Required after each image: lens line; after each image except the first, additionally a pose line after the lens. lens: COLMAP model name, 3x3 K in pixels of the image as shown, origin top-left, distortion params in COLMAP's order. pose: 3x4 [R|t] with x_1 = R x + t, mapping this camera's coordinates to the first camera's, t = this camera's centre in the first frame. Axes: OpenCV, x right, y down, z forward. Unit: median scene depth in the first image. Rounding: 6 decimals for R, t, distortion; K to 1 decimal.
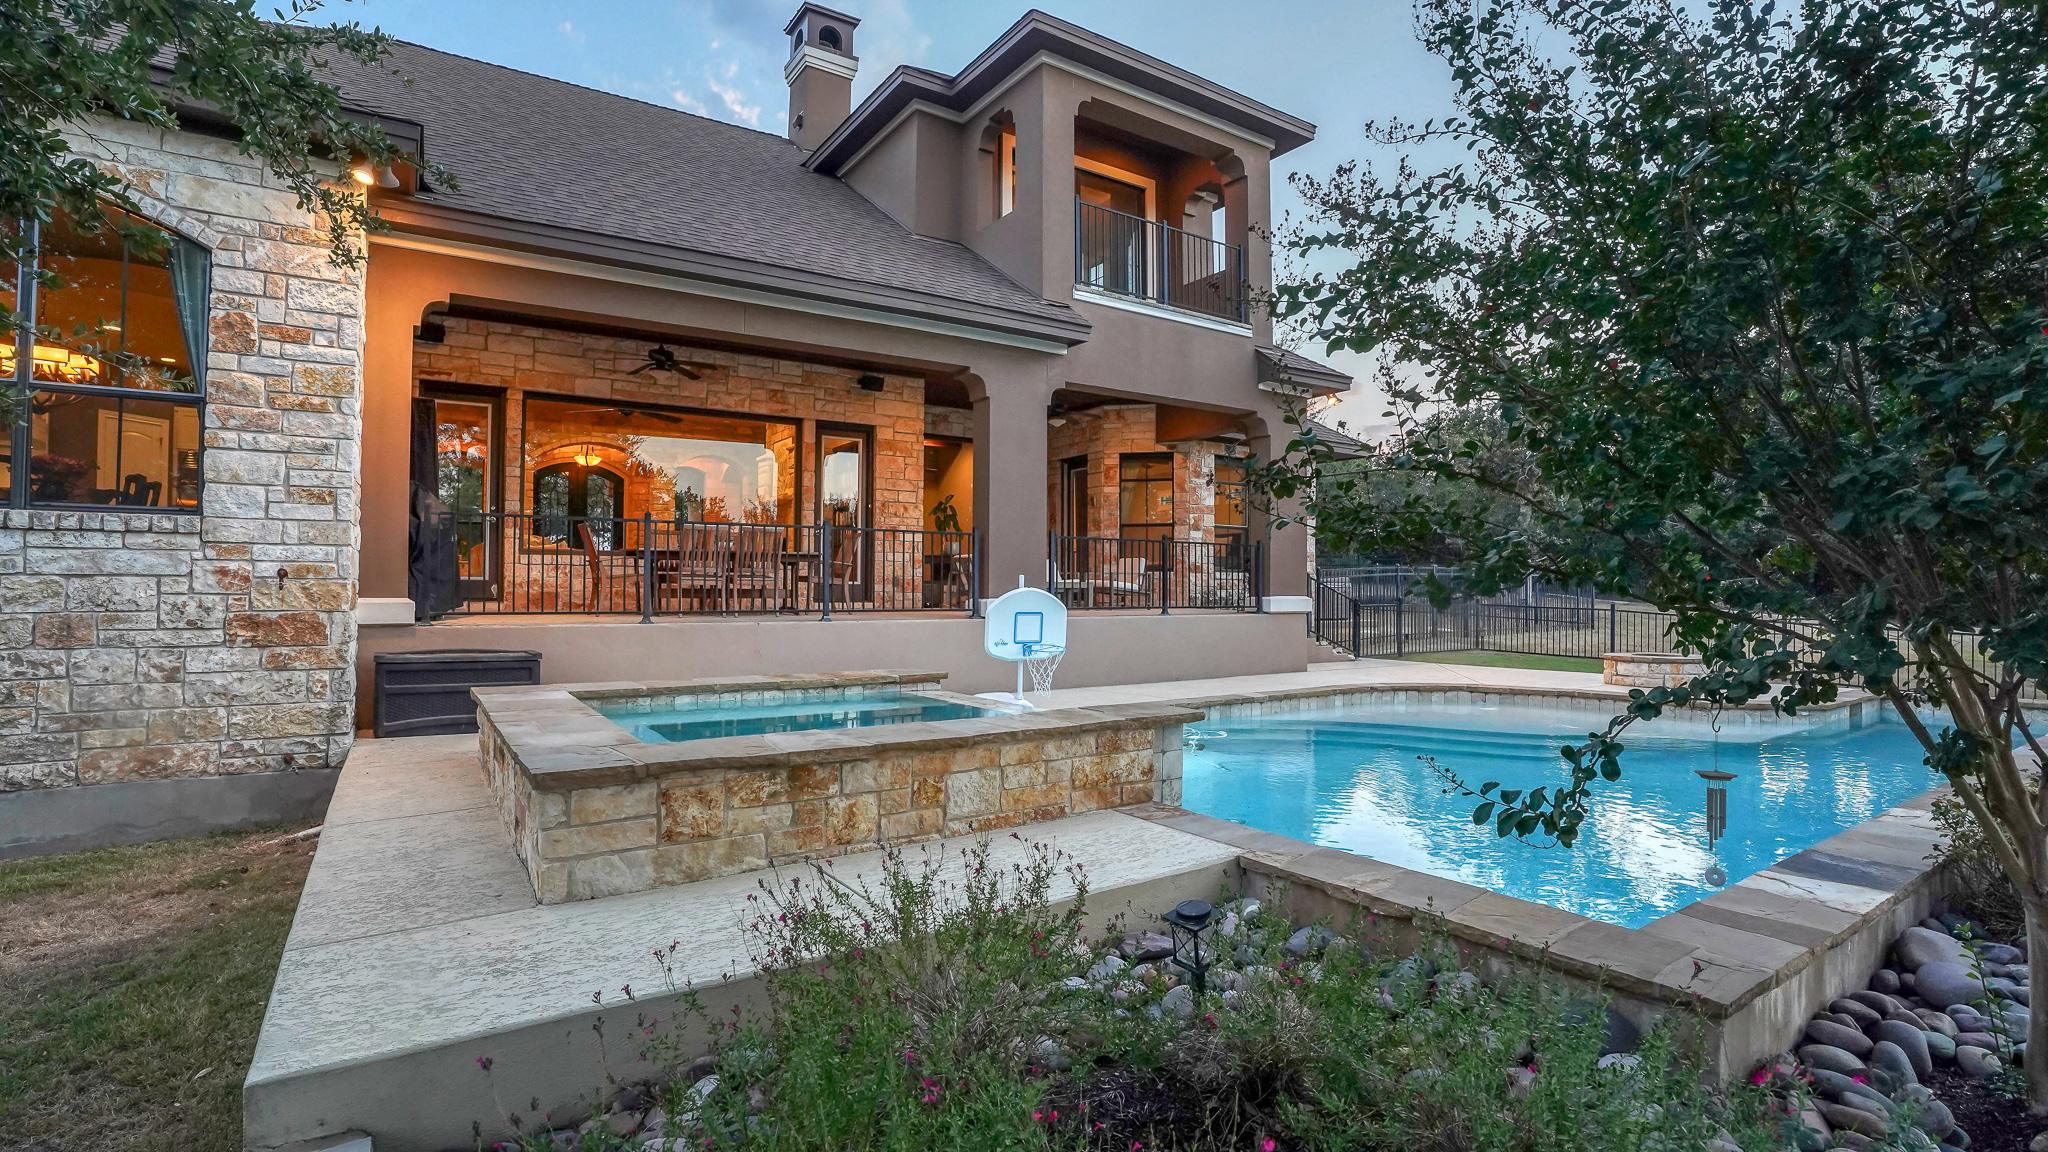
lens RADIAL K [[951.6, 0, 1024.0], [0, 951.6, 576.0], [0, 0, 1]] dist [-0.068821, 0.010912]
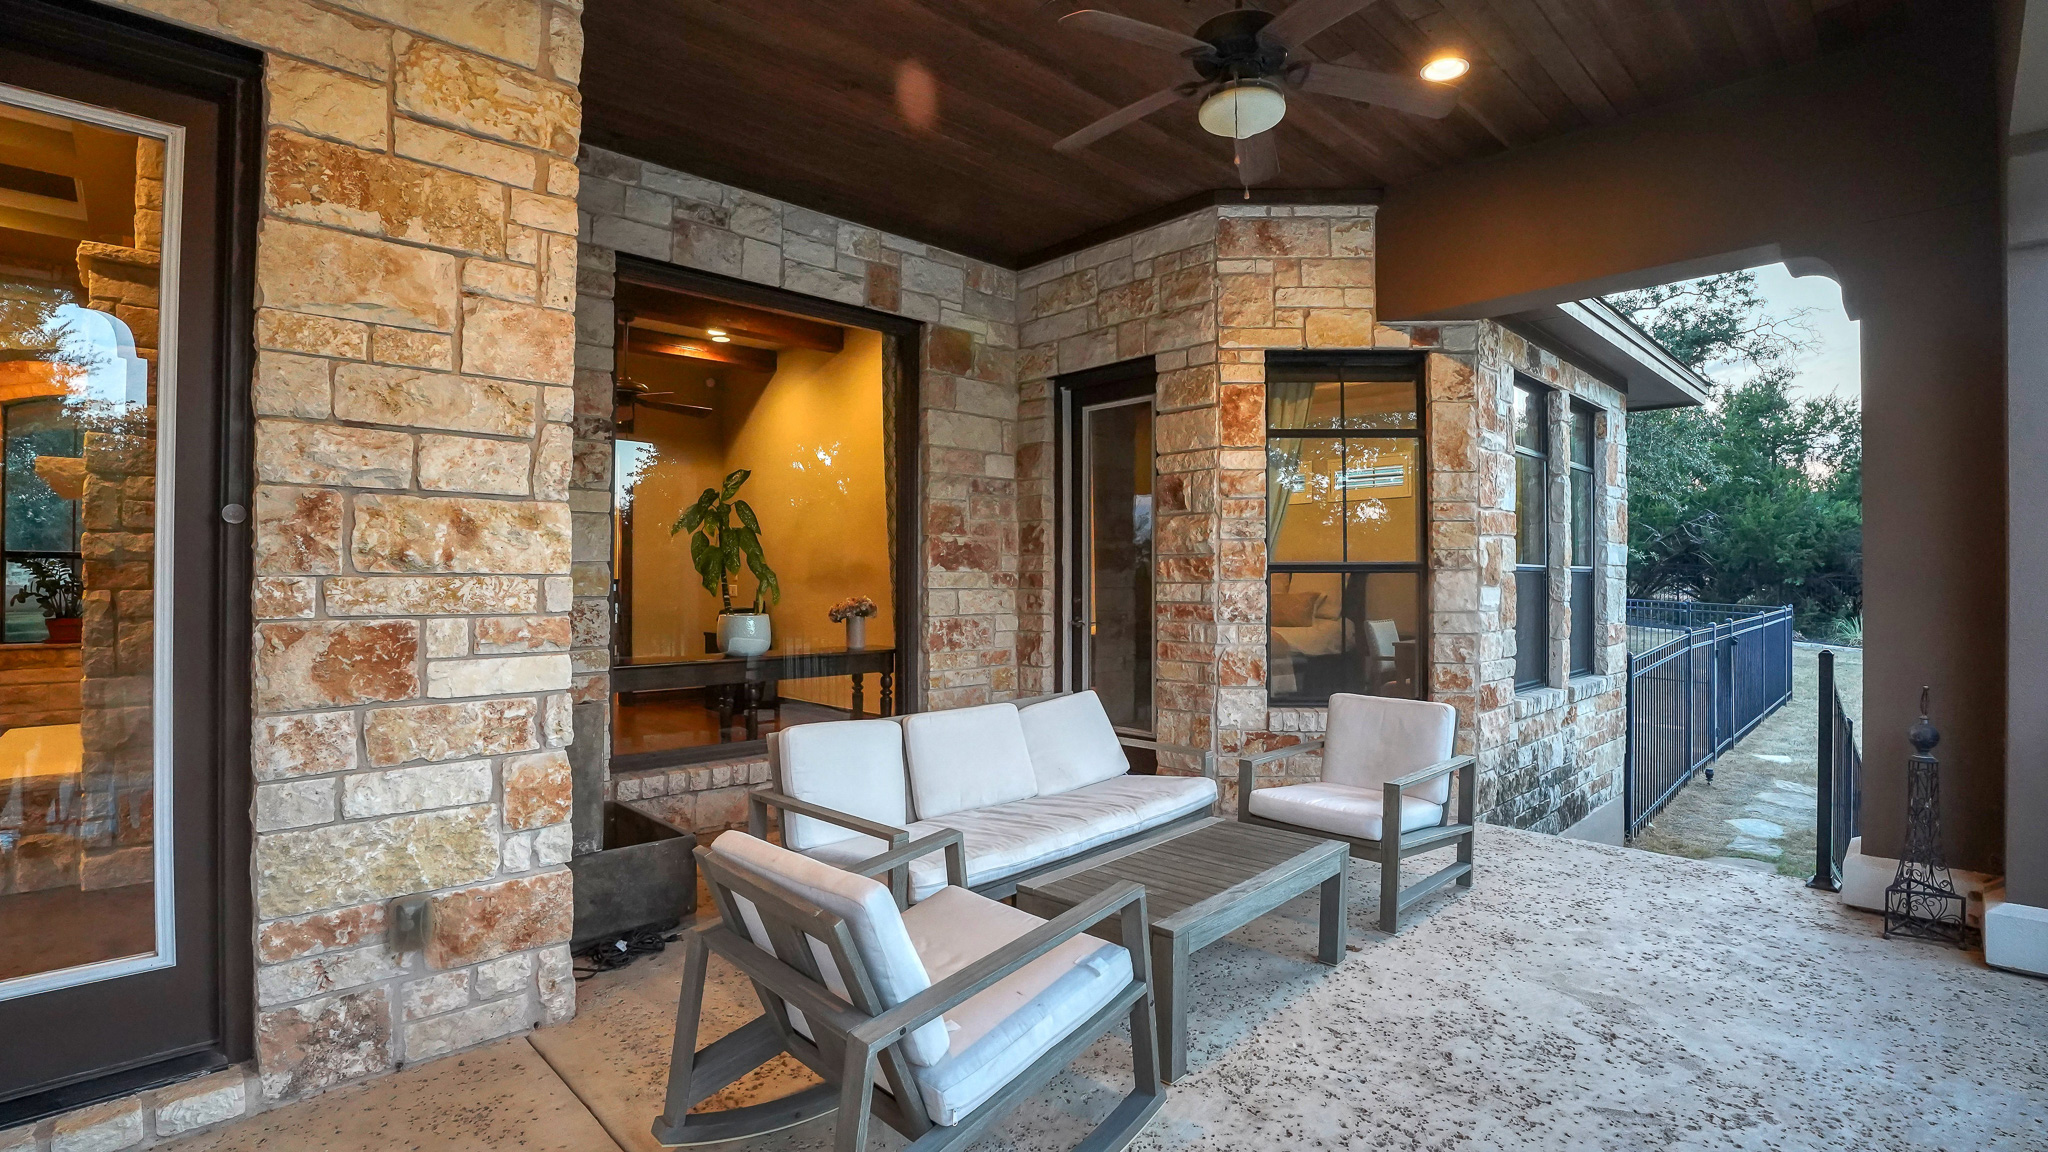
lens RADIAL K [[951.6, 0, 1024.0], [0, 951.6, 576.0], [0, 0, 1]] dist [-0.068821, 0.010912]
pose [[0.982215, -0.004240, 0.187711, -0.049522], [0.002291, 0.999941, 0.010598, -0.061874], [-0.187745, -0.009980, 0.982167, 0.786055]]
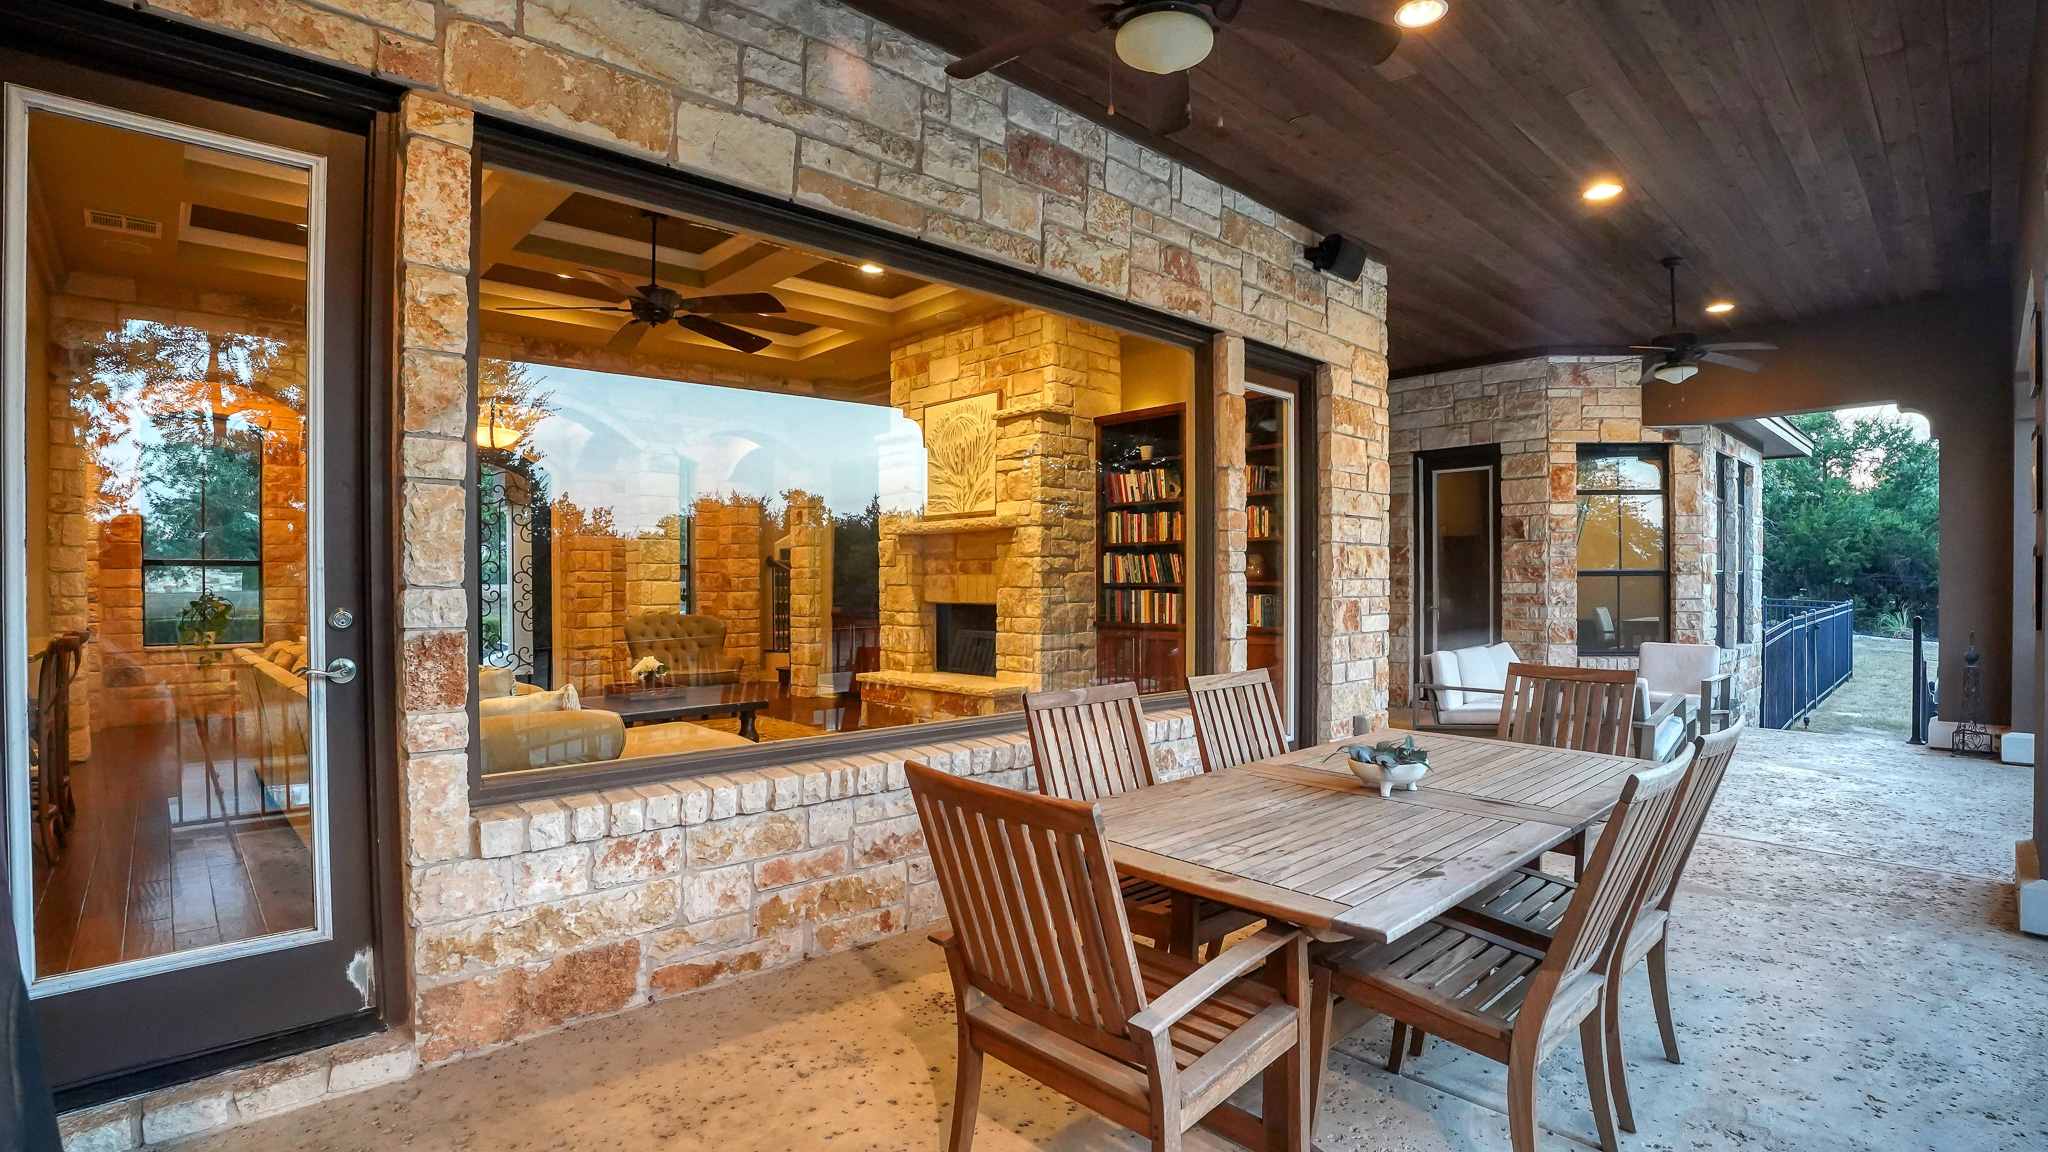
lens RADIAL K [[945.6, 0, 1021.0], [0, 945.6, 591.0], [0, 0, 1]] dist [-0.051030, 0.000993]
pose [[0.985809, -0.010057, 0.167571, -0.349536], [0.006029, 0.999681, 0.024534, -0.066370], [-0.167764, -0.023175, 0.985555, 0.591052]]
